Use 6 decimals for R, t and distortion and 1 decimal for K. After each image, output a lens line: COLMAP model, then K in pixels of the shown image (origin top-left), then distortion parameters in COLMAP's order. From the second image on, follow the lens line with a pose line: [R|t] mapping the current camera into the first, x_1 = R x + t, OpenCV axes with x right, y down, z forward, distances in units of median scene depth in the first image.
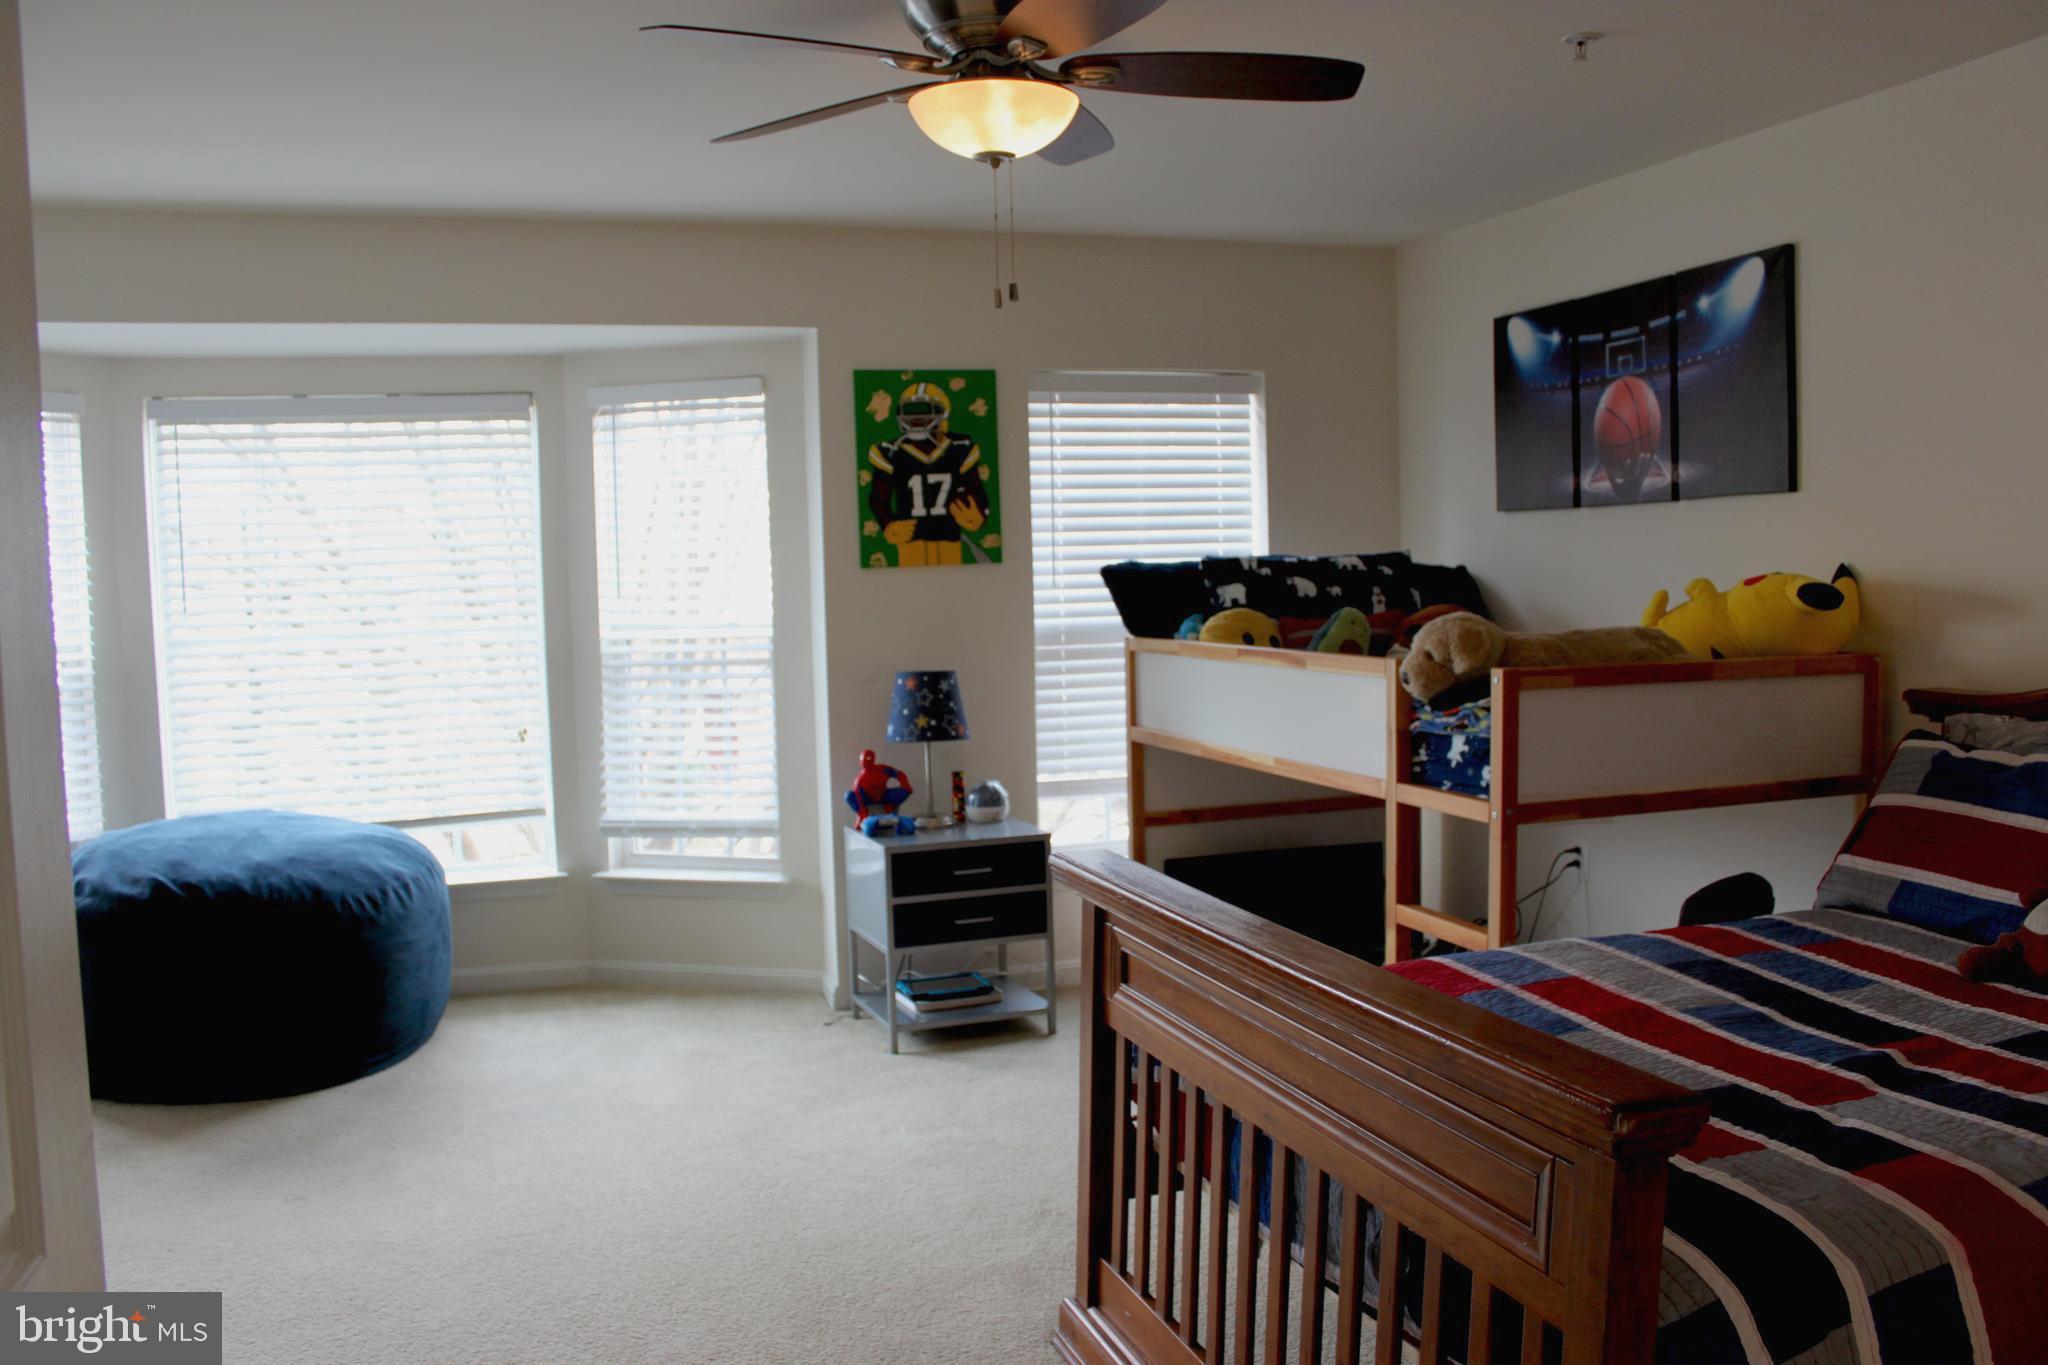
lens RADIAL K [[1699.7, 0, 1031.2], [0, 1699.7, 689.3], [0, 0, 1]] dist [-0.155349, 0.131965]
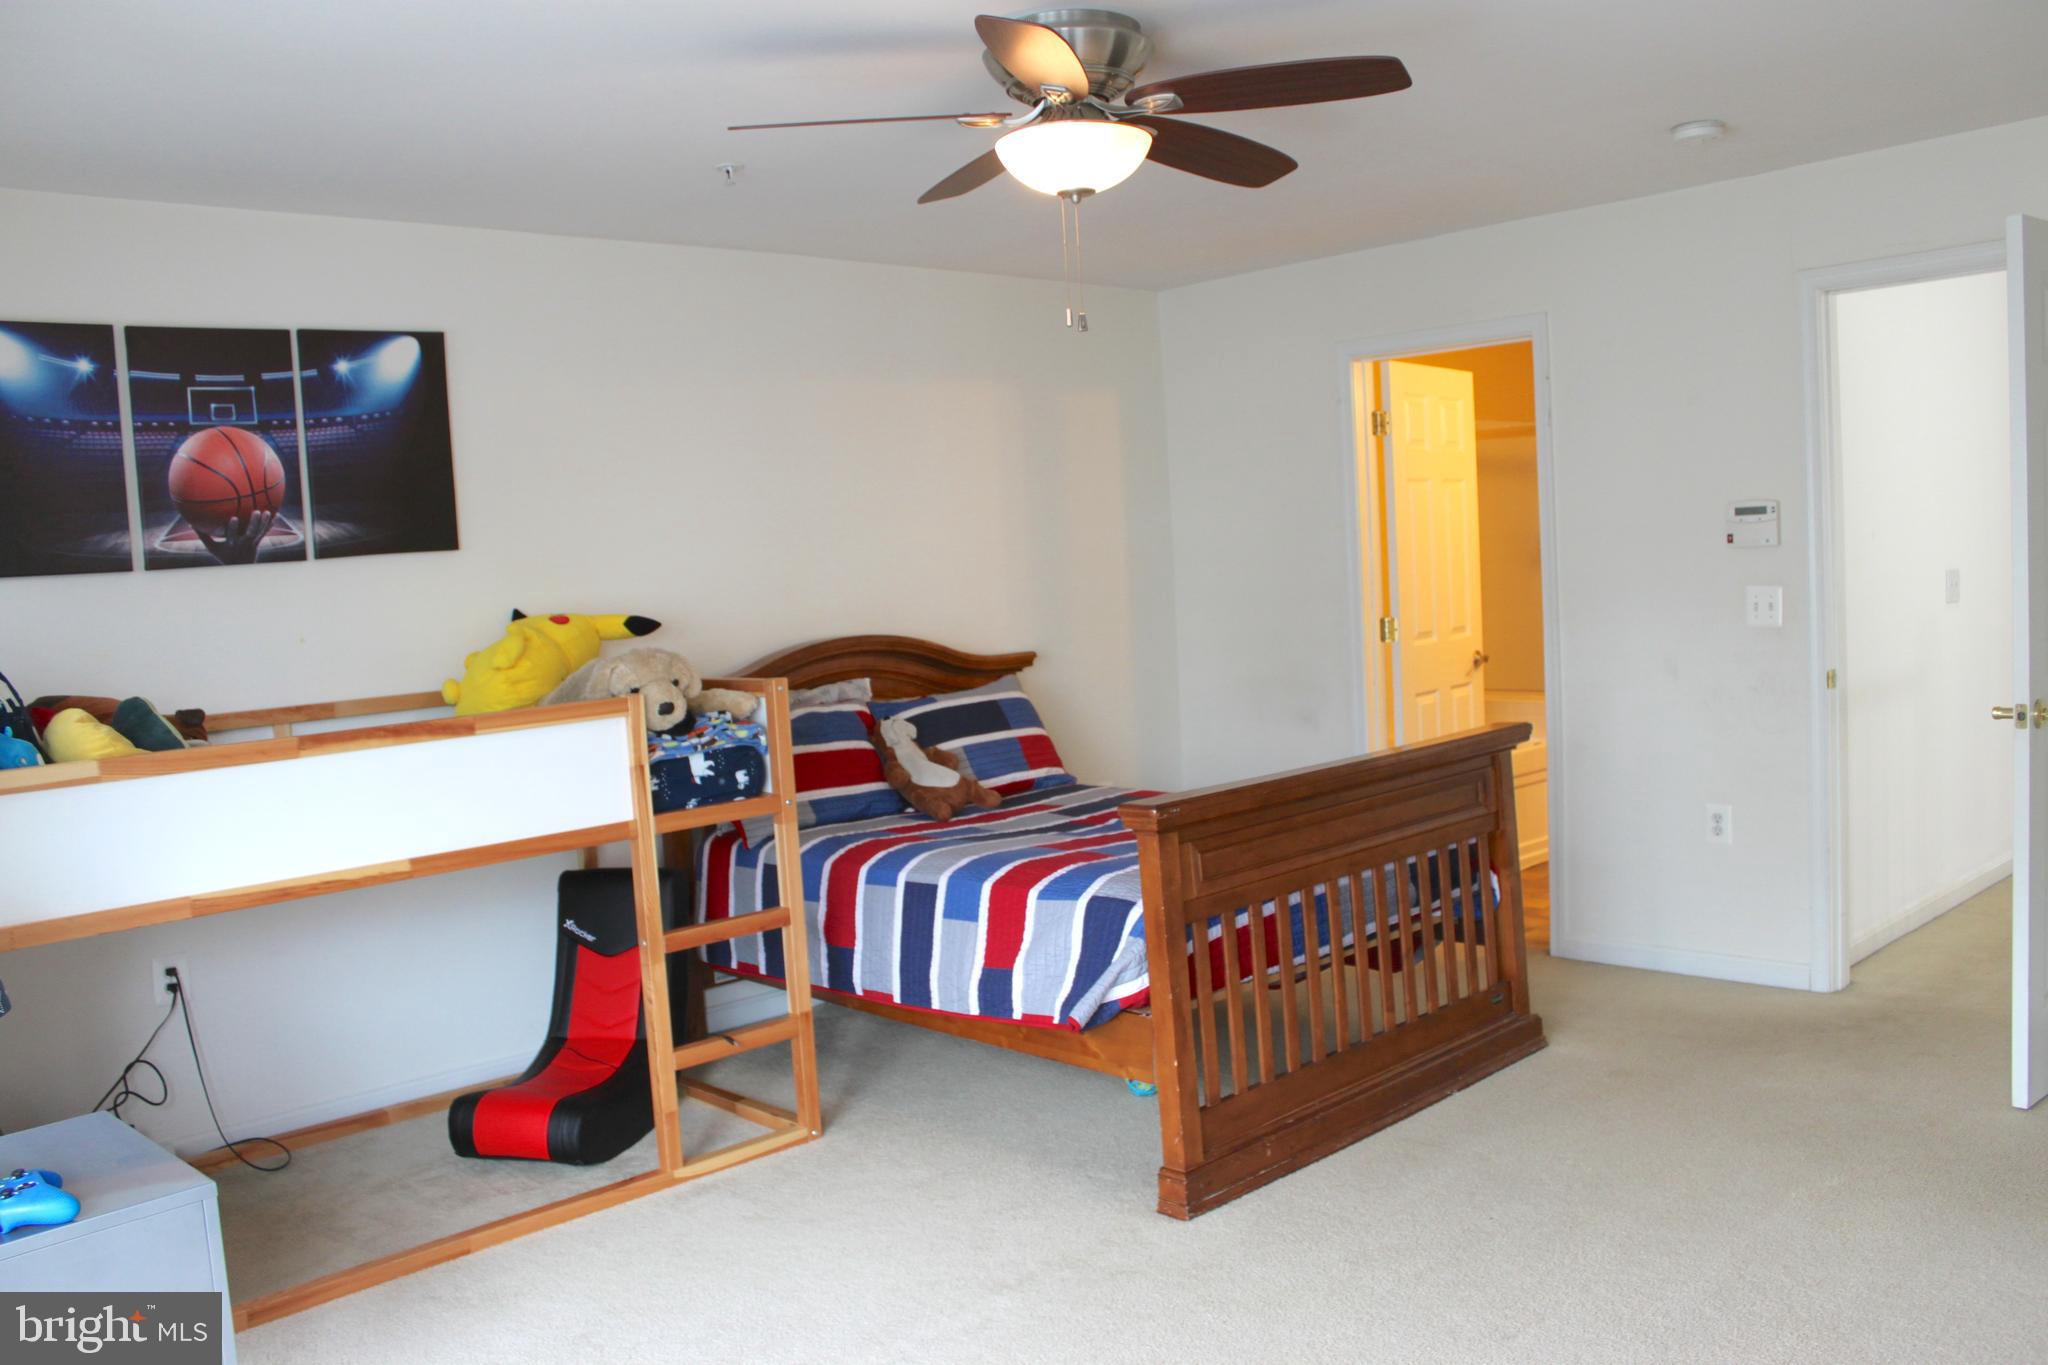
lens RADIAL K [[1699.7, 0, 1021.8], [0, 1699.7, 680.2], [0, 0, 1]] dist [-0.155349, 0.131965]
pose [[-0.419882, -0.023719, 0.907269, -0.324347], [0.135806, 0.986761, 0.088648, -0.034699], [-0.897360, 0.160434, -0.411102, 0.493442]]
